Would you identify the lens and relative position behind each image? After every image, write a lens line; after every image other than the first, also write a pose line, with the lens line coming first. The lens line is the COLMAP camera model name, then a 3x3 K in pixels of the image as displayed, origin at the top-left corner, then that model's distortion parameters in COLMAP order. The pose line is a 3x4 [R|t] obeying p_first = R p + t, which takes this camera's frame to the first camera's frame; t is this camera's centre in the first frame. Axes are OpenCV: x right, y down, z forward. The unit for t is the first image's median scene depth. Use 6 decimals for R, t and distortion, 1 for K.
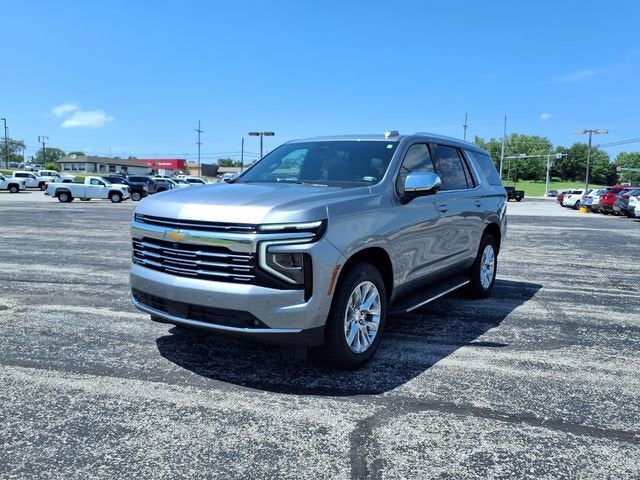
lens RADIAL K [[511.9, 0, 319.0], [0, 511.9, 245.1], [0, 0, 1]] dist [0.011716, -0.022996]
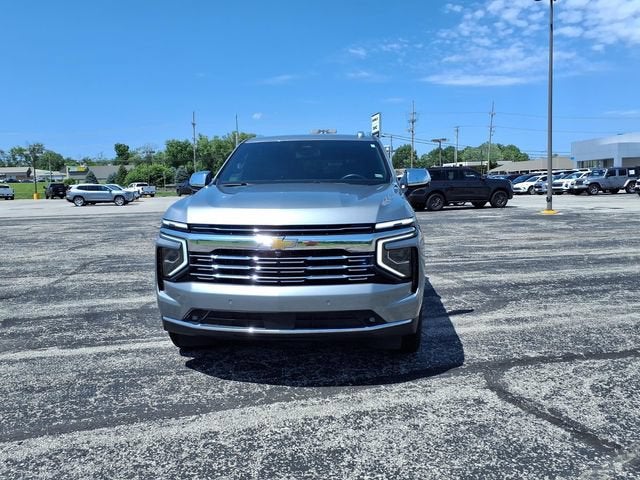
lens RADIAL K [[511.9, 0, 309.1], [0, 511.9, 245.5], [0, 0, 1]] dist [0.011716, -0.022996]
pose [[0.874239, -0.097508, 0.475602, -0.696859], [0.094185, 0.995076, 0.030884, -0.038545], [-0.476272, 0.017795, 0.879118, 0.162872]]
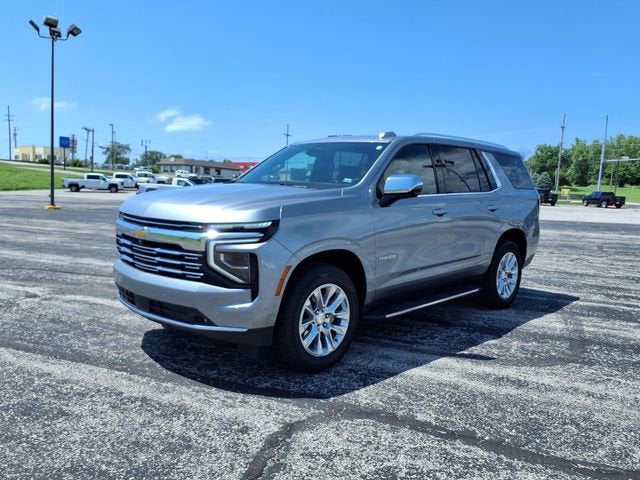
lens RADIAL K [[511.9, 0, 320.7], [0, 511.9, 250.7], [0, 0, 1]] dist [0.011716, -0.022996]
pose [[0.986379, 0.029858, -0.161756, 0.262902], [-0.028972, 0.999550, 0.007829, -0.000733], [0.161917, -0.003036, 0.986800, 0.029904]]
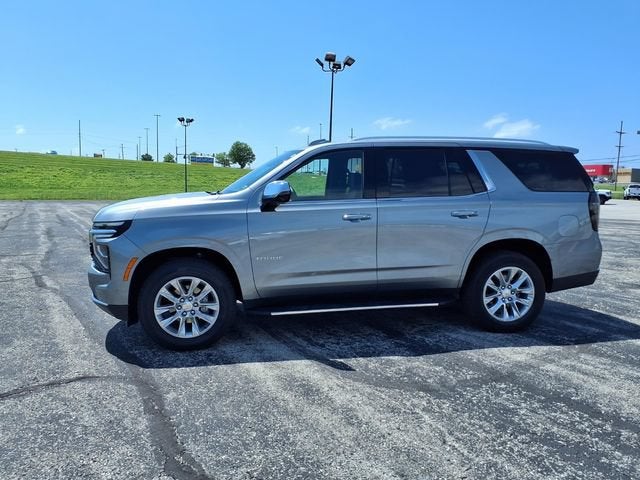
lens RADIAL K [[511.9, 0, 320.9], [0, 511.9, 244.4], [0, 0, 1]] dist [0.011716, -0.022996]
pose [[0.718493, 0.061409, -0.692818, 1.230828], [-0.073466, 0.997223, 0.012202, -0.040881], [0.691644, 0.042131, 0.721009, 0.417734]]
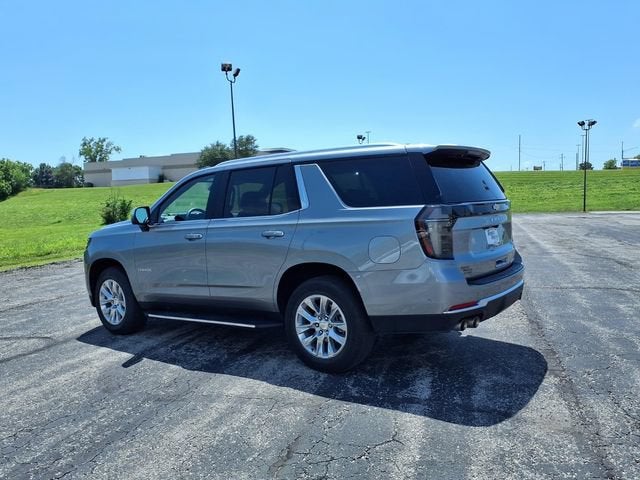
lens RADIAL K [[511.9, 0, 321.5], [0, 511.9, 252.4], [0, 0, 1]] dist [0.011716, -0.022996]
pose [[-0.012880, 0.066916, -0.997675, 1.853884], [-0.074862, 0.994893, 0.067696, -0.188526], [0.997111, 0.075559, -0.007805, 1.849657]]
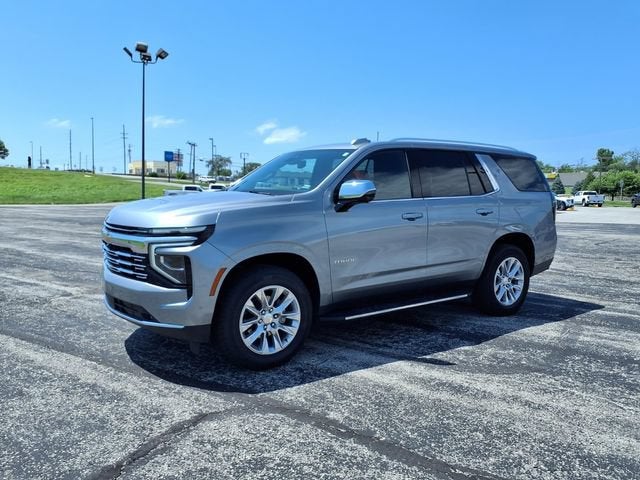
lens RADIAL K [[511.9, 0, 320.9], [0, 511.9, 252.2], [0, 0, 1]] dist [0.011716, -0.022996]
pose [[0.941101, 0.028164, -0.336951, 0.591591], [-0.029323, 0.999569, 0.001650, -0.000980], [0.336852, 0.008328, 0.941521, 0.070421]]
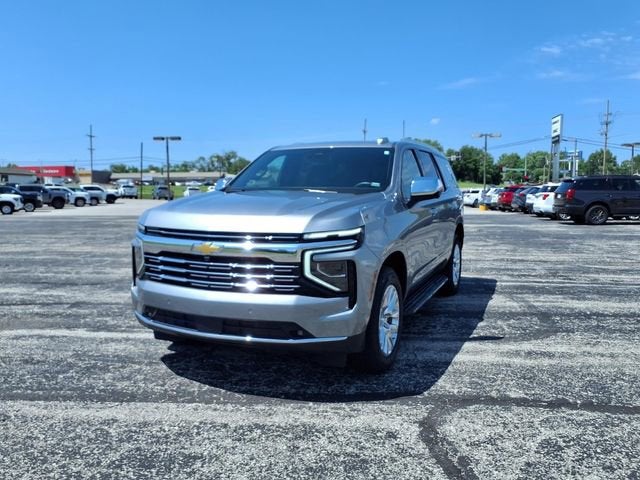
lens RADIAL K [[511.9, 0, 316.1], [0, 511.9, 249.9], [0, 0, 1]] dist [0.011716, -0.022996]
pose [[0.982976, -0.042268, 0.178809, -0.258716], [0.042092, 0.999102, 0.004779, -0.010114], [-0.178850, 0.002829, 0.983872, 0.031571]]
